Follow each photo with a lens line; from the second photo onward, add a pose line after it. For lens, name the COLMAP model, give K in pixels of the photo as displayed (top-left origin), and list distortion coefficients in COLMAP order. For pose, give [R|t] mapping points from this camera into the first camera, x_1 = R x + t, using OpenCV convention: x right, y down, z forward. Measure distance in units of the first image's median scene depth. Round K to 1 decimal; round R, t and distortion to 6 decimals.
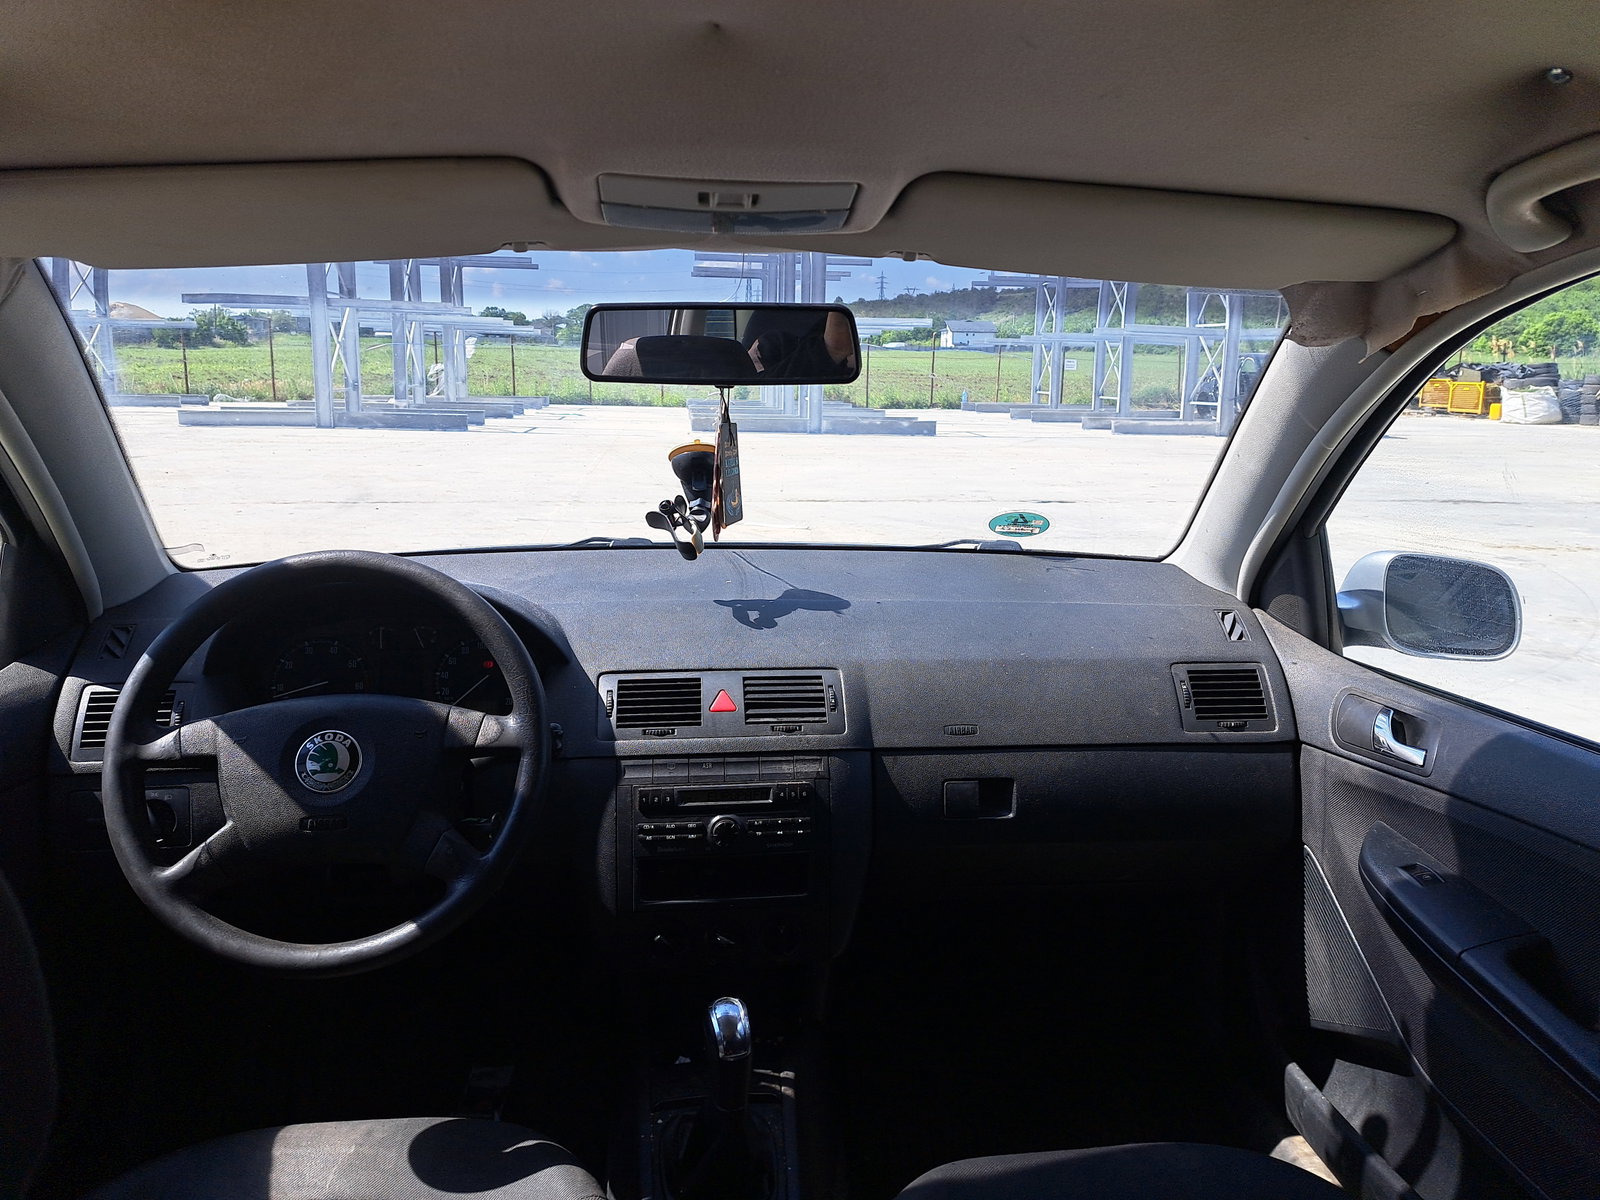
lens RADIAL K [[1025.5, 0, 800.0], [0, 1025.5, 600.0], [0, 0, 1]] dist [-0.021256, -0.001256]
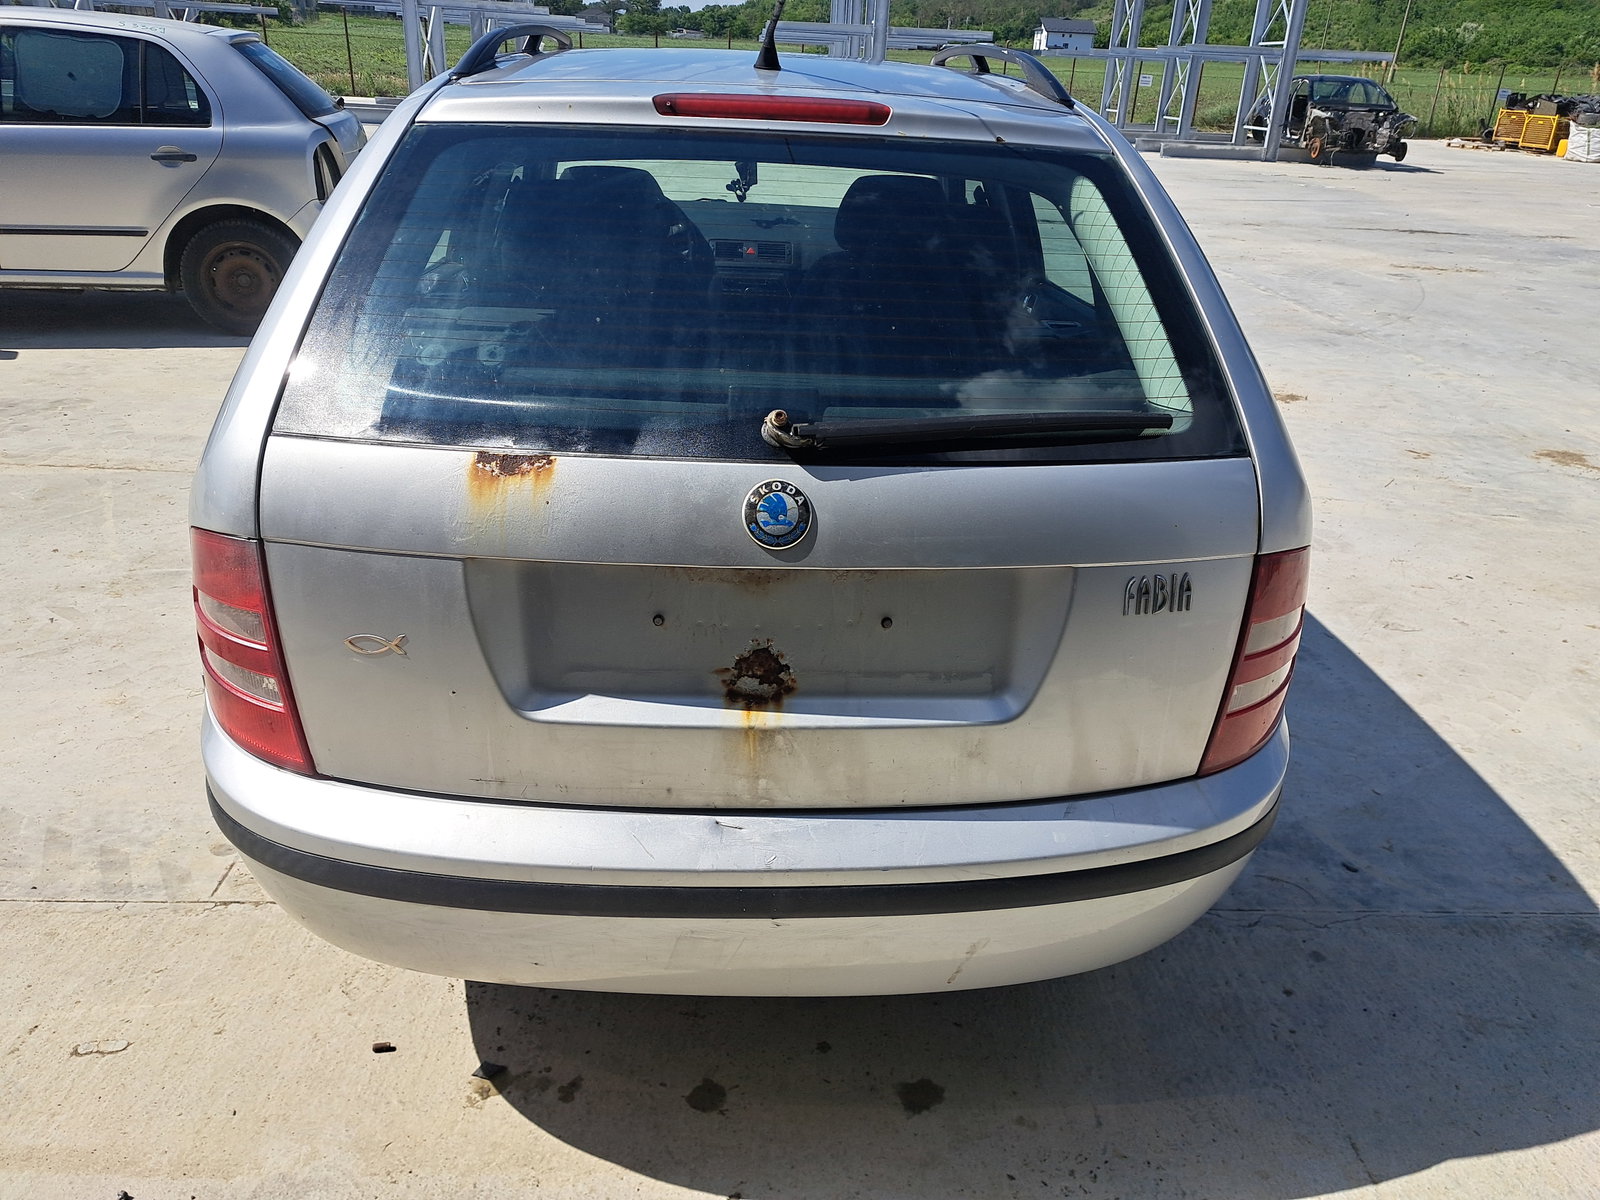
lens RADIAL K [[1025.5, 0, 800.0], [0, 1025.5, 600.0], [0, 0, 1]] dist [-0.021256, -0.001256]
pose [[0.997316, 0.053273, -0.050225, 0.014280], [-0.038648, 0.965677, 0.256856, 0.016656], [0.062185, -0.254226, 0.965144, -0.110153]]
